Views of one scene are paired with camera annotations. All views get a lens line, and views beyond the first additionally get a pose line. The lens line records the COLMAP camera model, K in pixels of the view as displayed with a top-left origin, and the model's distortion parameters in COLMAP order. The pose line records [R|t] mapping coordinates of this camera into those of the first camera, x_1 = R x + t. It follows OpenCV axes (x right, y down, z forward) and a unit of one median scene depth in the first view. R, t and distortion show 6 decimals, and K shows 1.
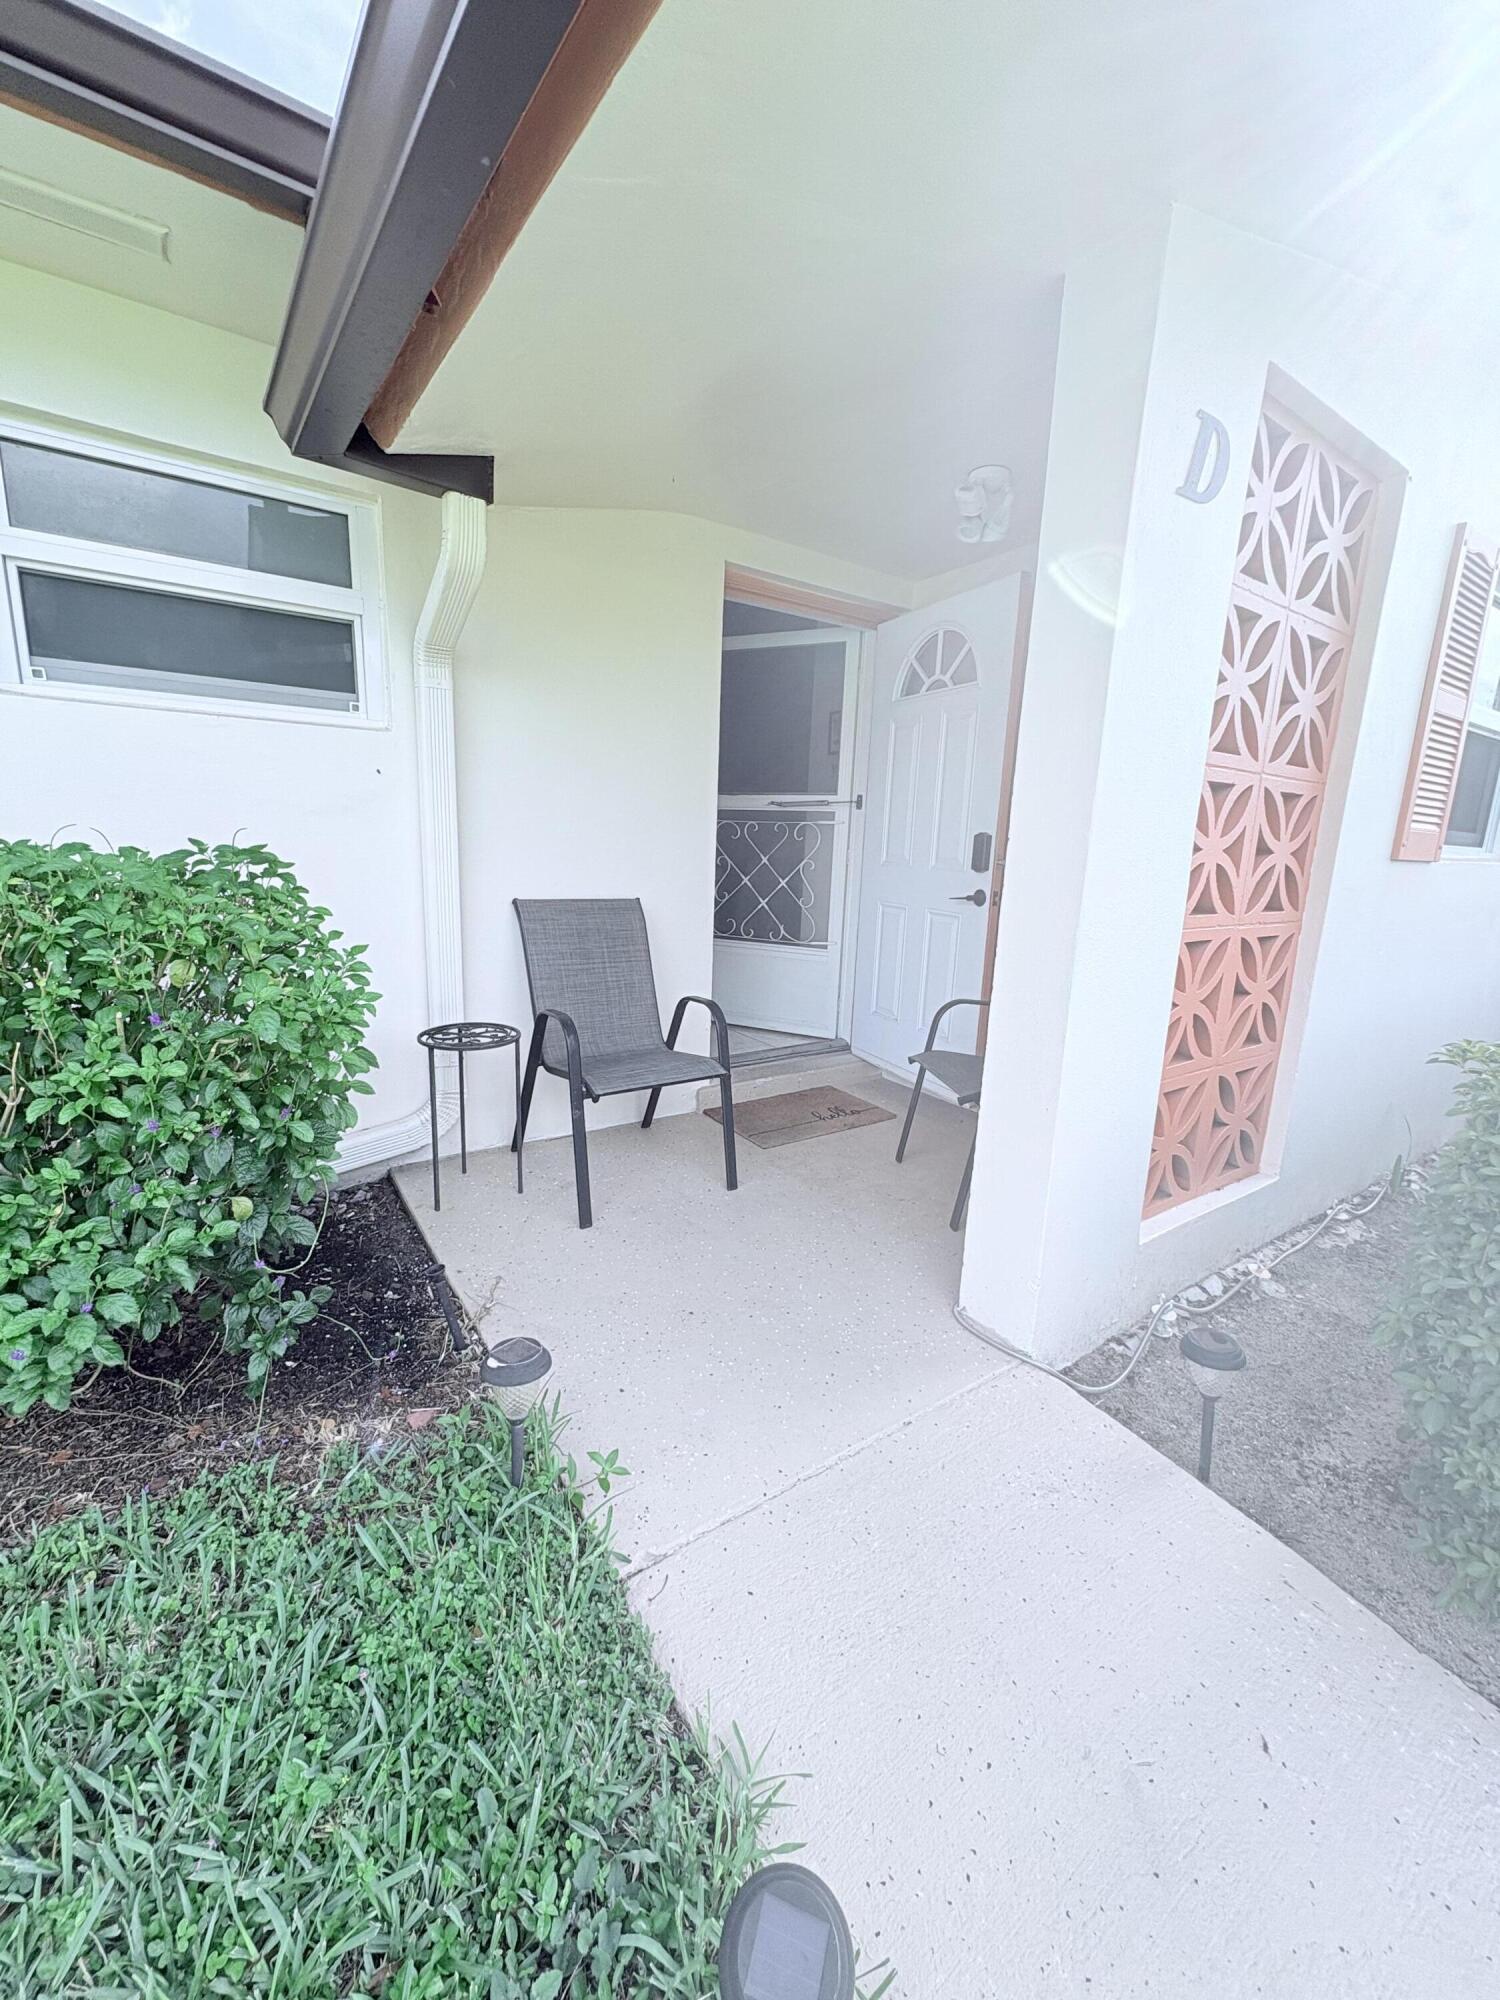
lens RADIAL K [[797.6, 0, 754.4], [0, 797.6, 995.7], [0, 0, 1]] dist [0.000771, 0.000040]
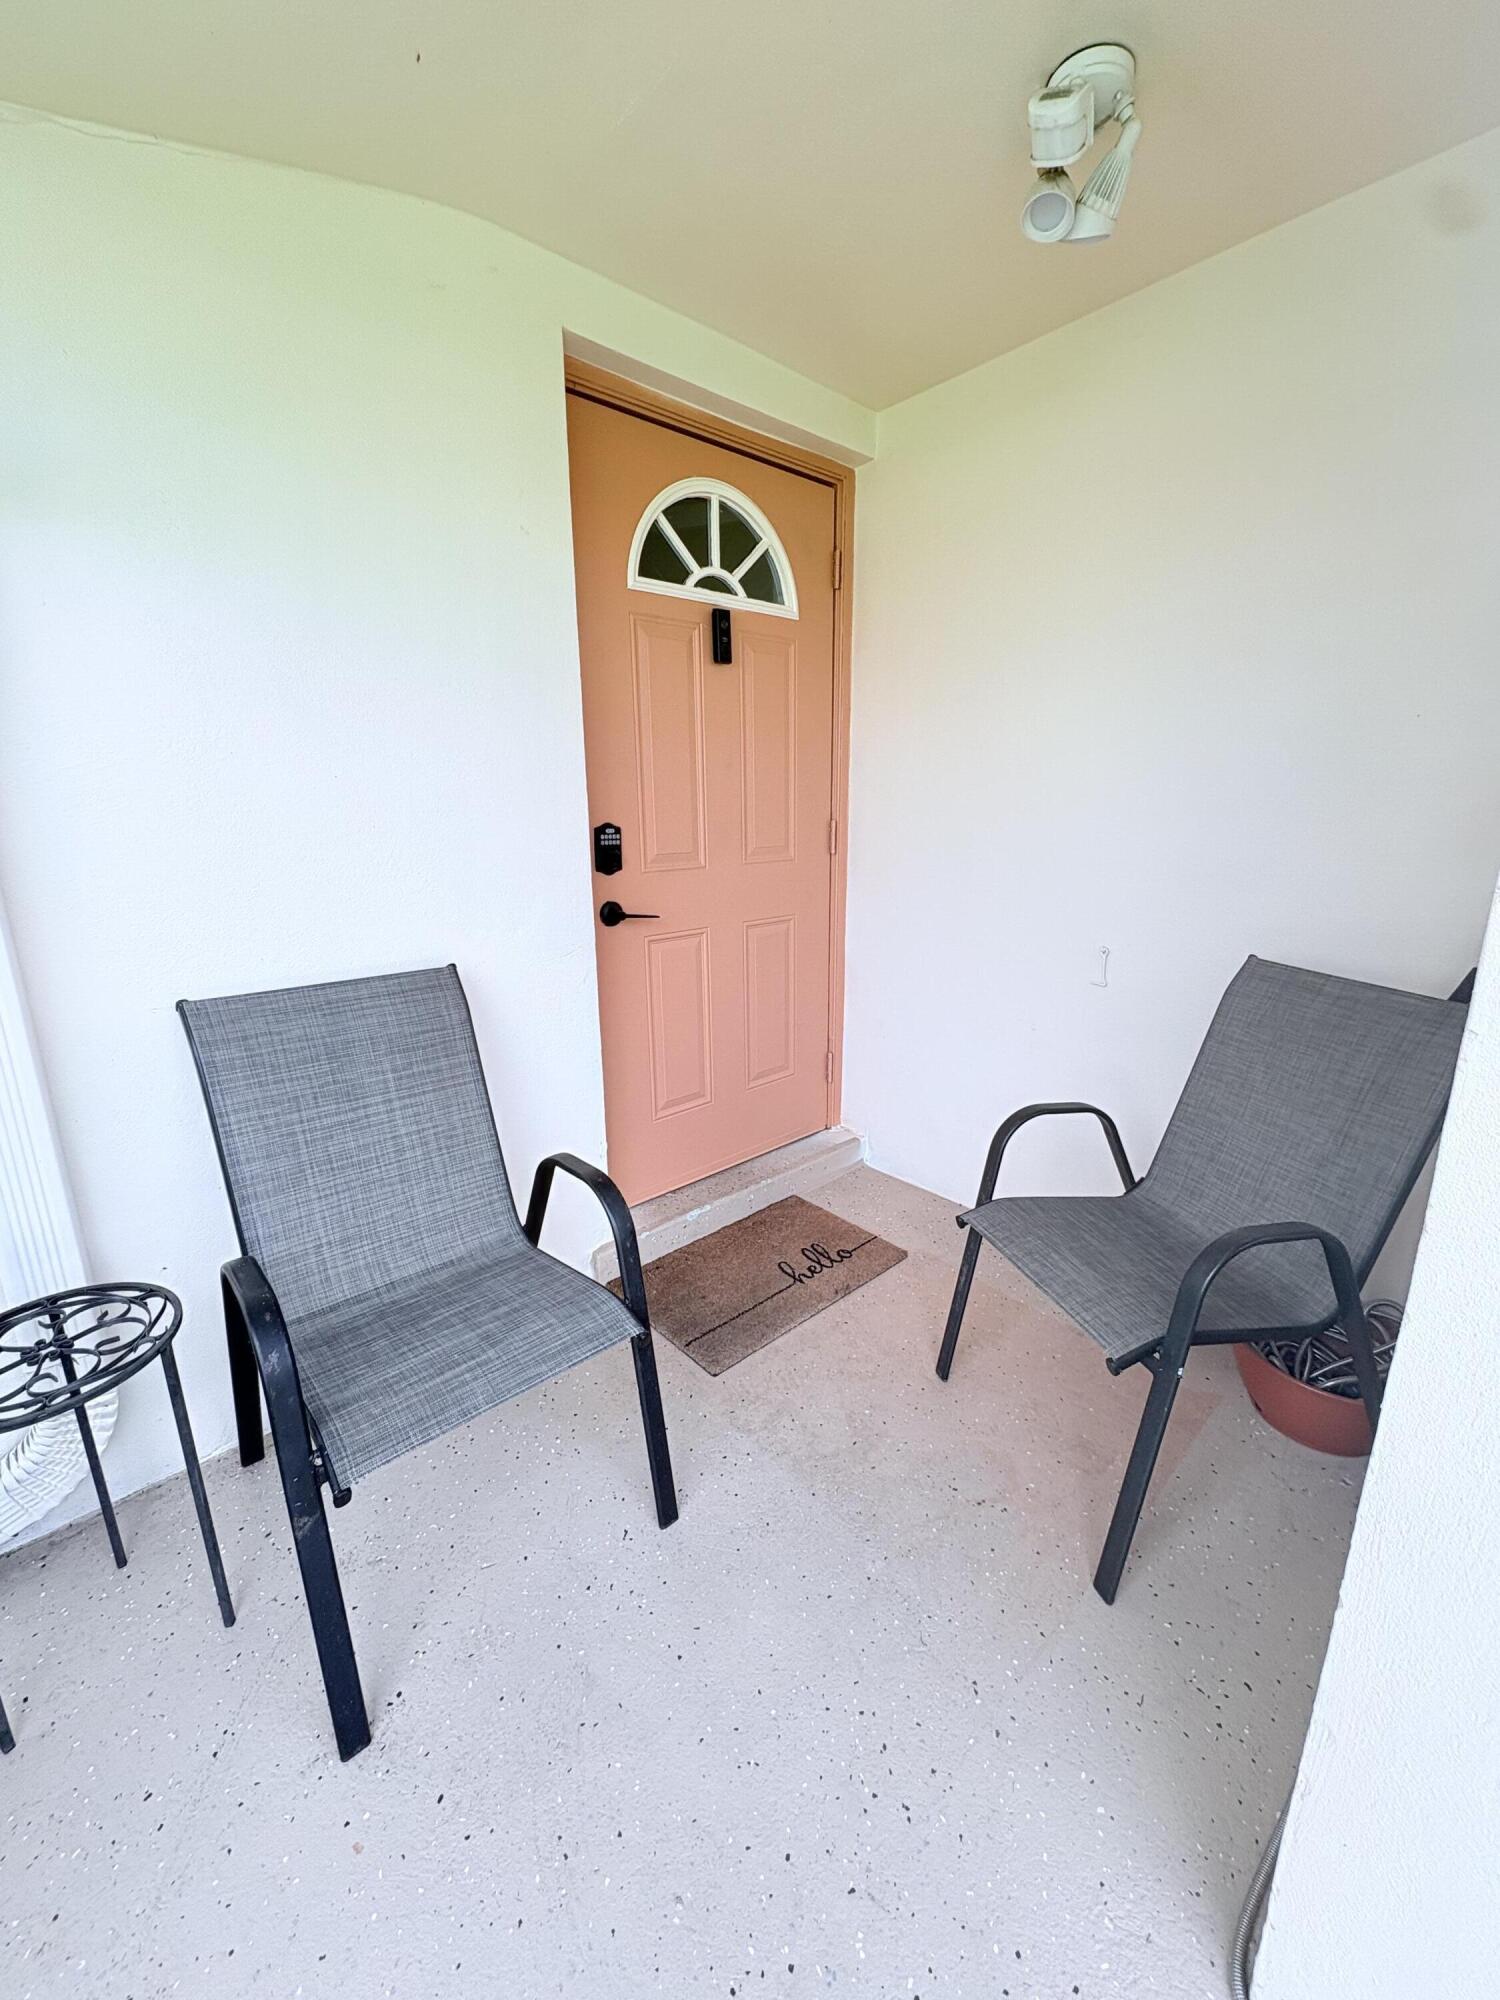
lens RADIAL K [[797.6, 0, 754.4], [0, 797.6, 995.7], [0, 0, 1]] dist [0.000771, 0.000040]
pose [[0.990163, -0.076821, 0.116945, -0.006202], [0.071557, 0.996253, 0.048569, -0.119910], [-0.120238, -0.039723, 0.991950, 0.455762]]
